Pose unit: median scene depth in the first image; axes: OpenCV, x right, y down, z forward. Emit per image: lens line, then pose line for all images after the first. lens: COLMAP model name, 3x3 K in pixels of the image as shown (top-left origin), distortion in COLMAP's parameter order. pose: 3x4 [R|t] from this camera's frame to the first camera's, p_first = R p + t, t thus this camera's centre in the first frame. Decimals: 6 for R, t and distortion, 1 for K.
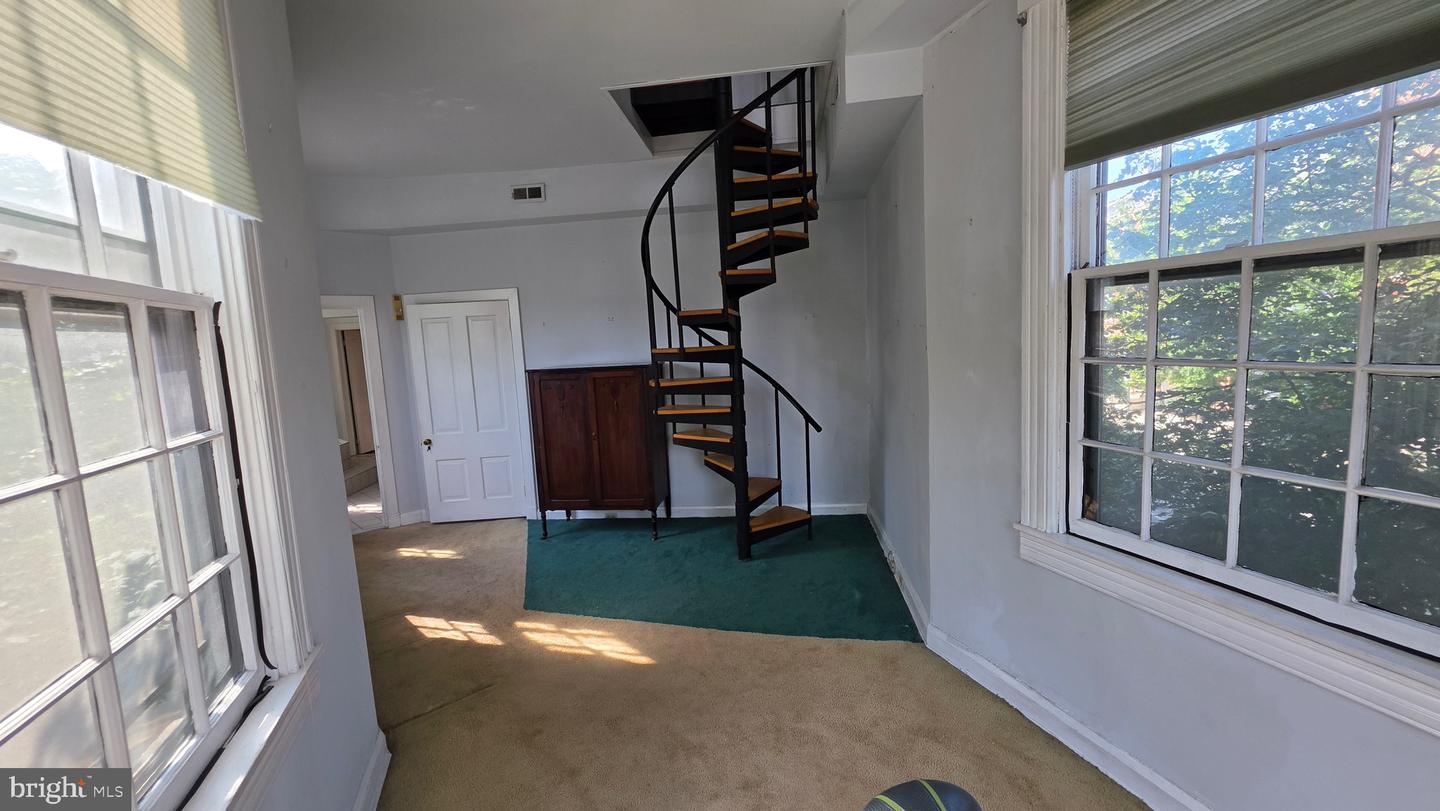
lens RADIAL K [[582.4, 0, 718.1], [0, 582.4, 402.2], [0, 0, 1]] dist [-0.001041, -0.000290]
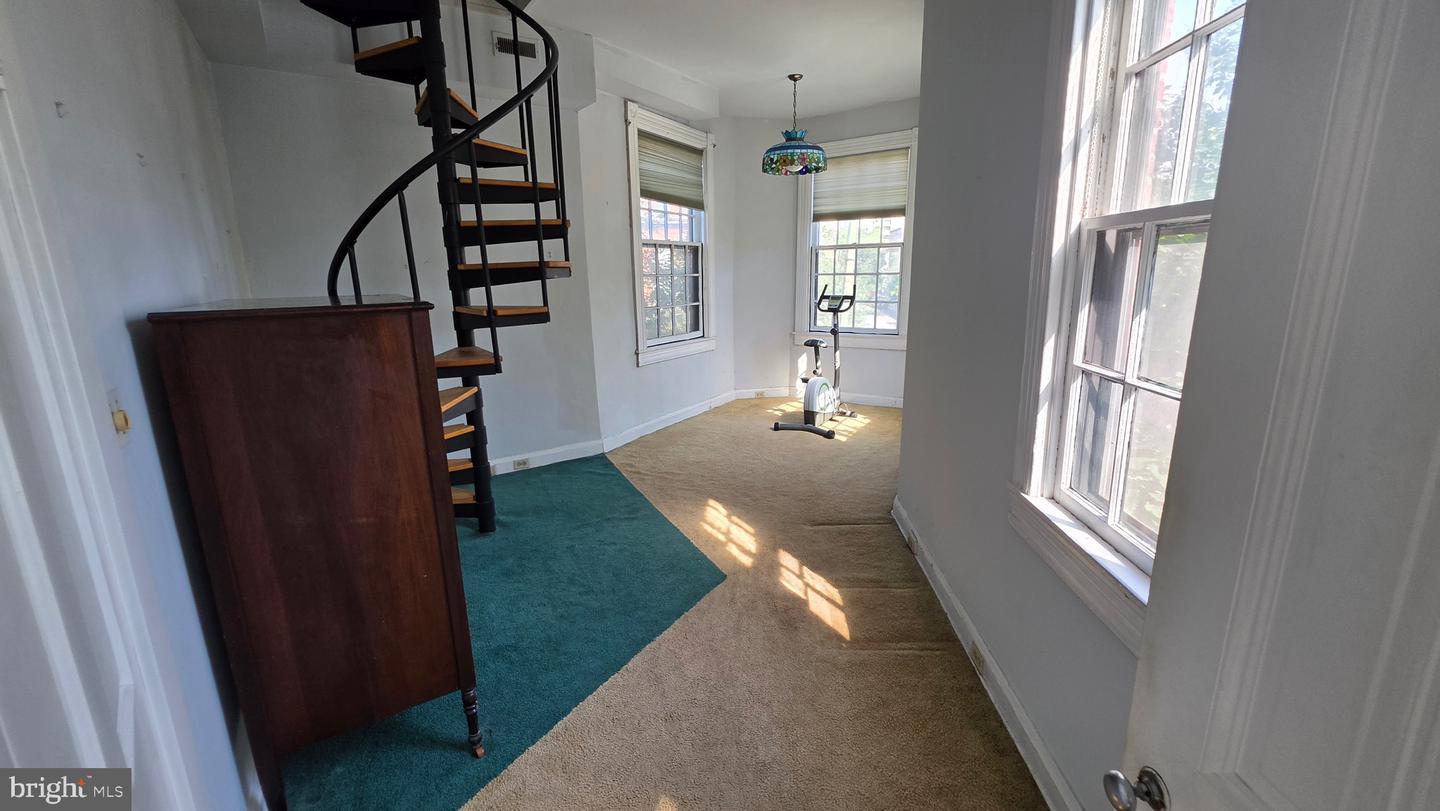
lens RADIAL K [[582.4, 0, 718.1], [0, 582.4, 402.2], [0, 0, 1]] dist [-0.001041, -0.000290]
pose [[-0.650466, -0.099376, 0.753006, -0.999992], [0.136180, 0.960079, 0.244341, -0.076836], [-0.747227, 0.261480, -0.610966, 1.587263]]
